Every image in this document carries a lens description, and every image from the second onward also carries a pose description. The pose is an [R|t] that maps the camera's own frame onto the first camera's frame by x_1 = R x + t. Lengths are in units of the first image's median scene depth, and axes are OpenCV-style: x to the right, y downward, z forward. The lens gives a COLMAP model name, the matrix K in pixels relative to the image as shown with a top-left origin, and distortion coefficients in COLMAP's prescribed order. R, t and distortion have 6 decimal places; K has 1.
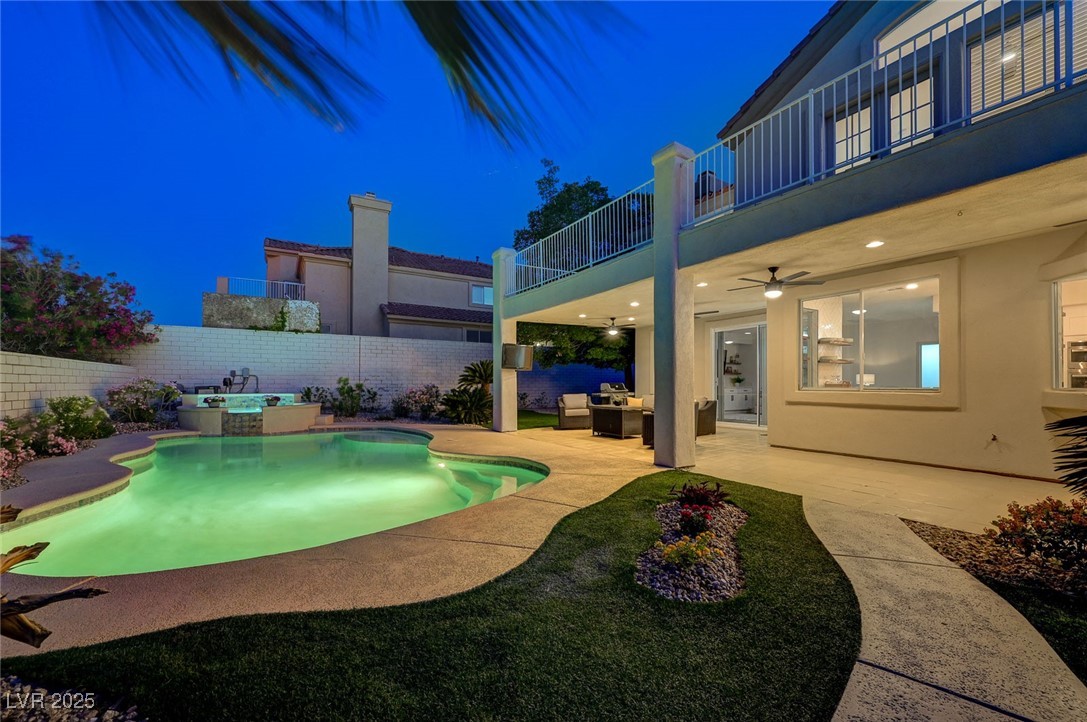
lens RADIAL K [[422.4, 0, 547.8], [0, 422.4, 383.7], [0, 0, 1]] dist [-0.000248, 0.000017]
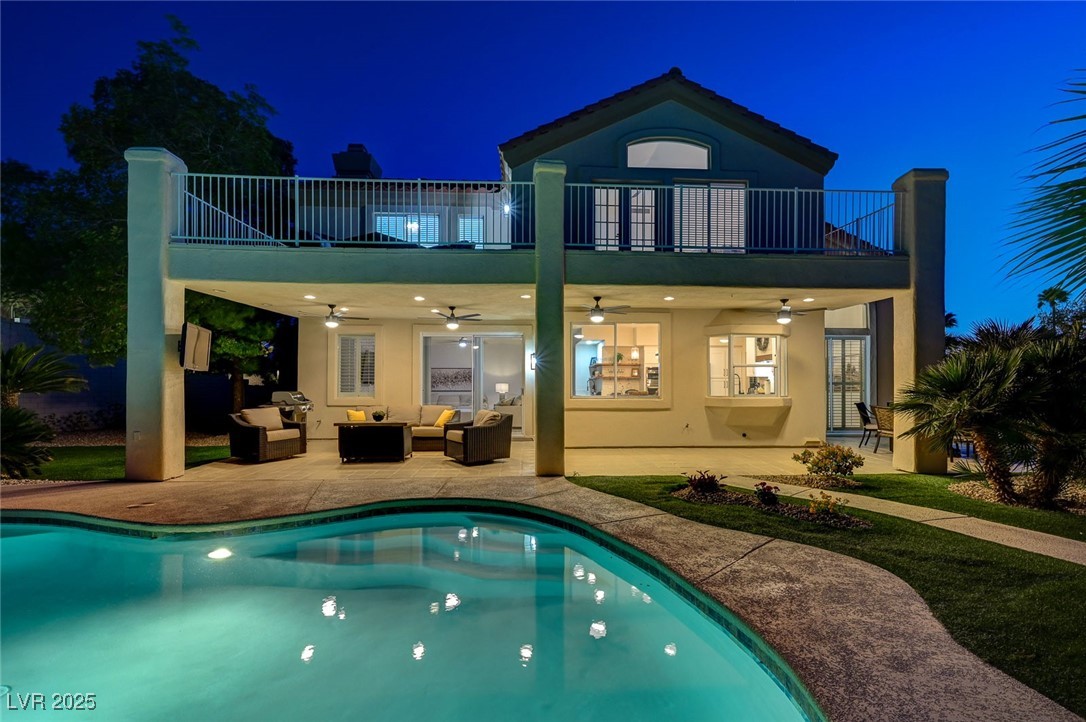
lens RADIAL K [[494.4, 0, 544.8], [0, 494.4, 384.7], [0, 0, 1]] dist [0.003421, 0.000181]
pose [[0.501003, 0.009637, 0.865392, -0.757581], [-0.001815, 0.999947, -0.010085, -0.010518], [-0.865444, 0.003483, 0.500994, 0.424468]]
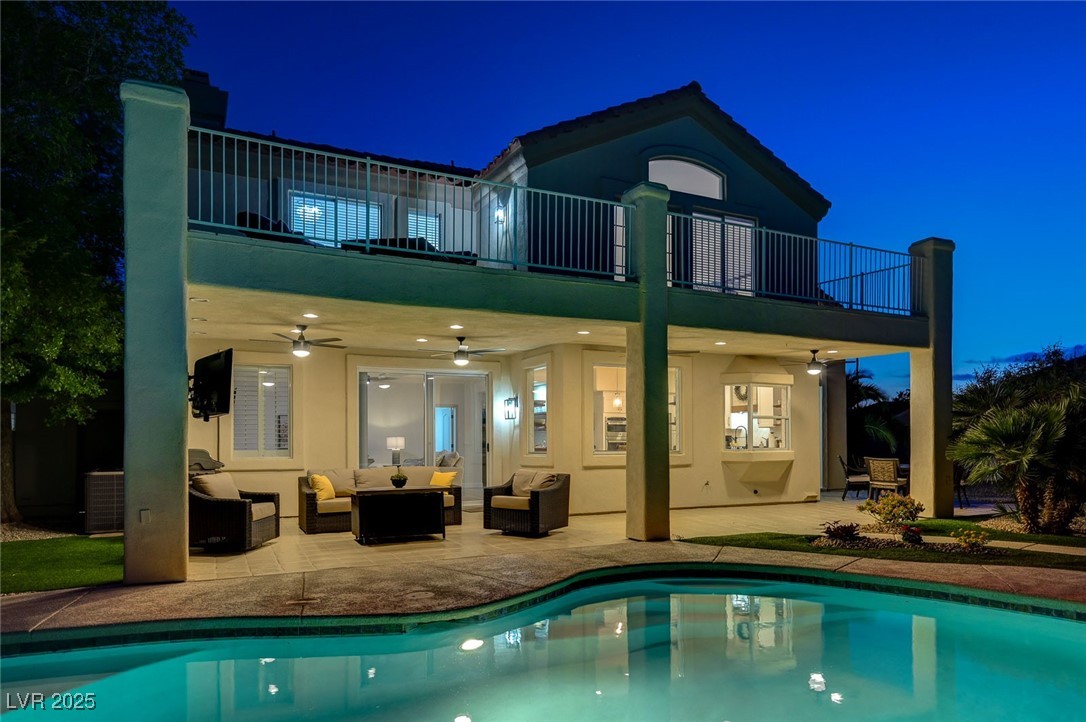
lens RADIAL K [[703.9, 0, 544.5], [0, 703.9, 441.9], [0, 0, 1]] dist [0.001532, -0.001511]
pose [[0.114197, 0.004746, 0.993447, -1.237872], [0.005904, 0.999968, -0.005456, -0.006657], [-0.993441, 0.006489, 0.114166, 1.072526]]
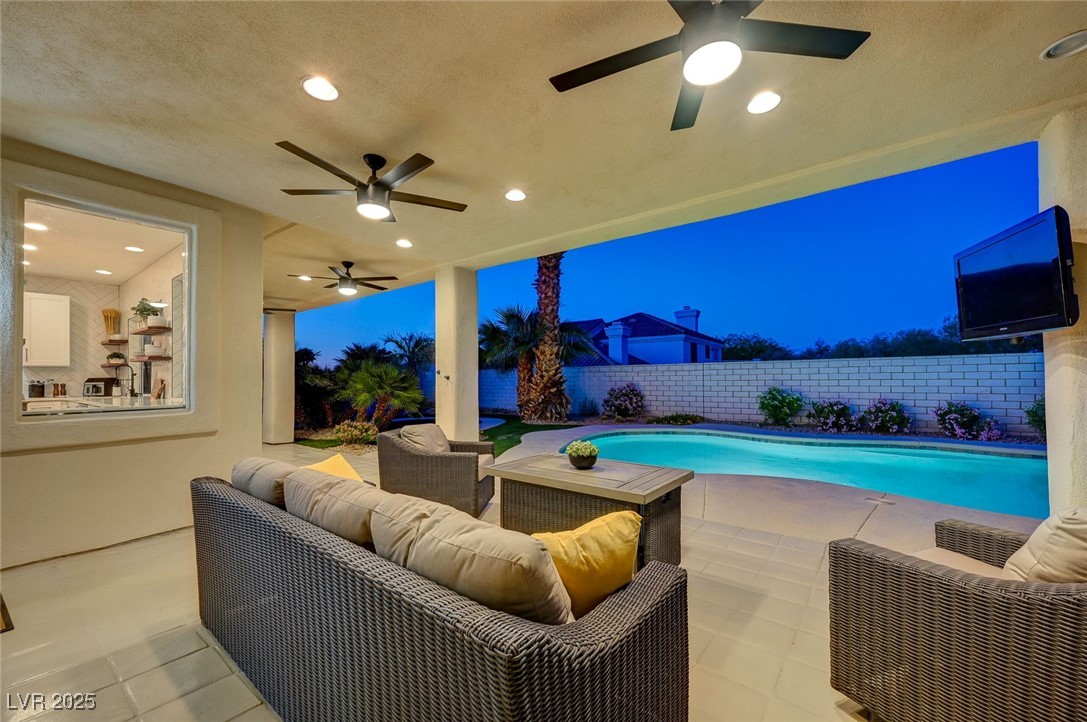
lens RADIAL K [[429.3, 0, 548.8], [0, 429.3, 374.1], [0, 0, 1]] dist [-0.001174, -0.000237]
pose [[-0.938014, 0.007650, -0.346513, 0.449467], [0.012188, 0.999866, -0.010920, -0.020394], [0.346383, -0.014467, -0.937982, 2.005484]]
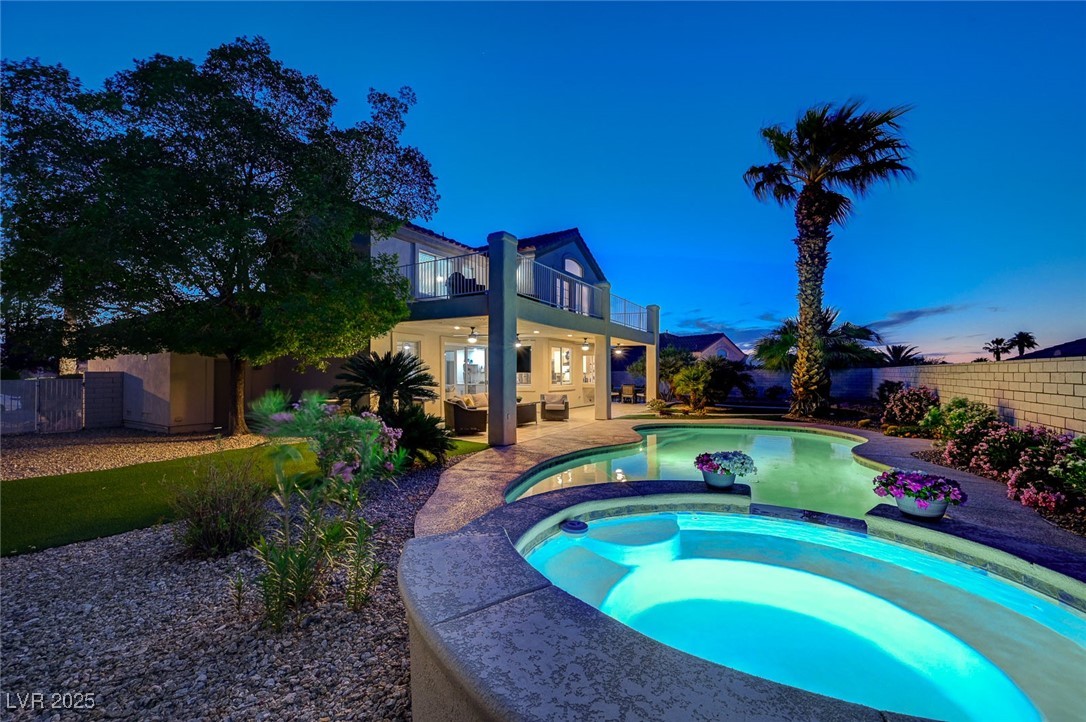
lens RADIAL K [[431.5, 0, 543.0], [0, 431.5, 361.0], [0, 0, 1]] dist [-0.000974, -0.000113]
pose [[-0.441428, 0.028515, 0.896843, -1.711265], [0.004201, 0.999550, -0.029713, -0.056954], [-0.897287, -0.009348, -0.441349, 2.393988]]
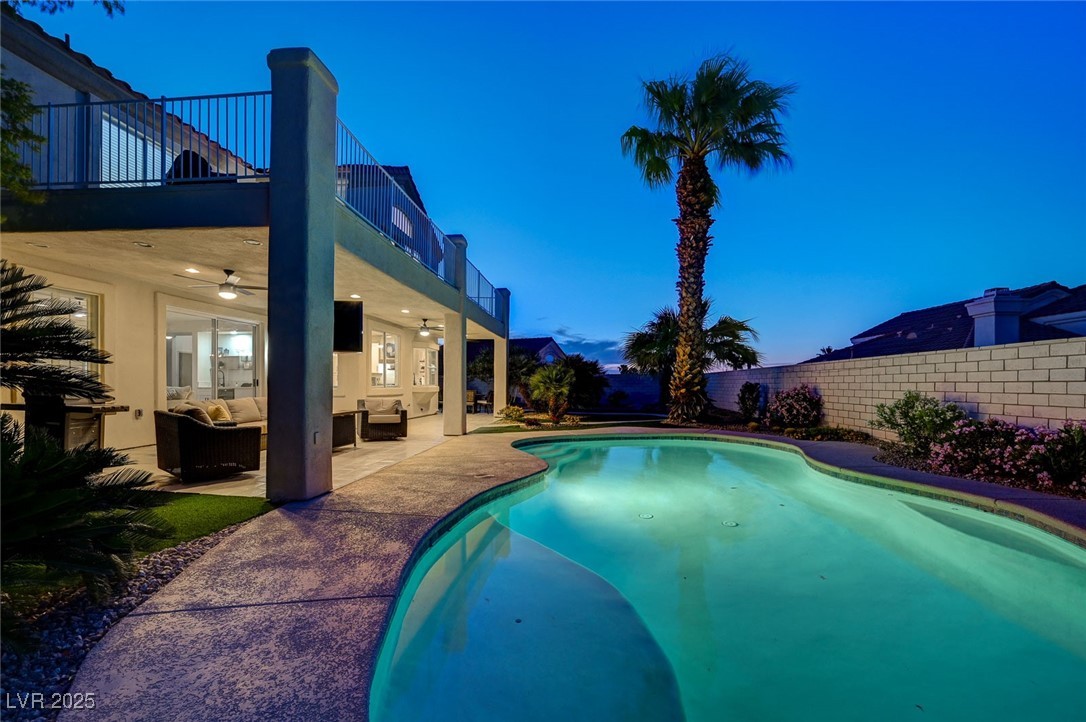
lens RADIAL K [[452.5, 0, 547.3], [0, 452.5, 379.4], [0, 0, 1]] dist [-0.000333, -0.000253]
pose [[-0.788532, 0.007286, 0.614951, -1.049887], [-0.000094, 0.999928, -0.011968, 0.004548], [-0.614994, -0.009495, -0.788475, 2.189331]]
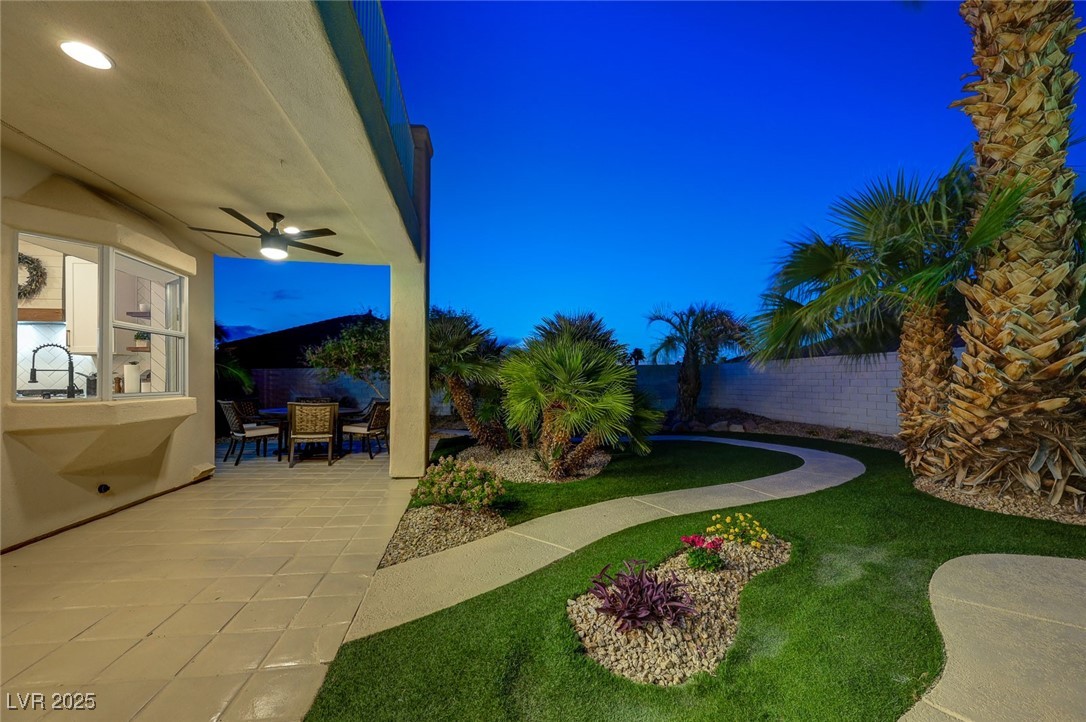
lens RADIAL K [[428.9, 0, 548.3], [0, 428.9, 374.1], [0, 0, 1]] dist [-0.001174, -0.000237]
pose [[-0.924655, 0.014208, 0.380542, 0.177908], [0.009277, 0.999848, -0.014788, -0.008493], [-0.380694, -0.010143, -0.924646, 0.996646]]
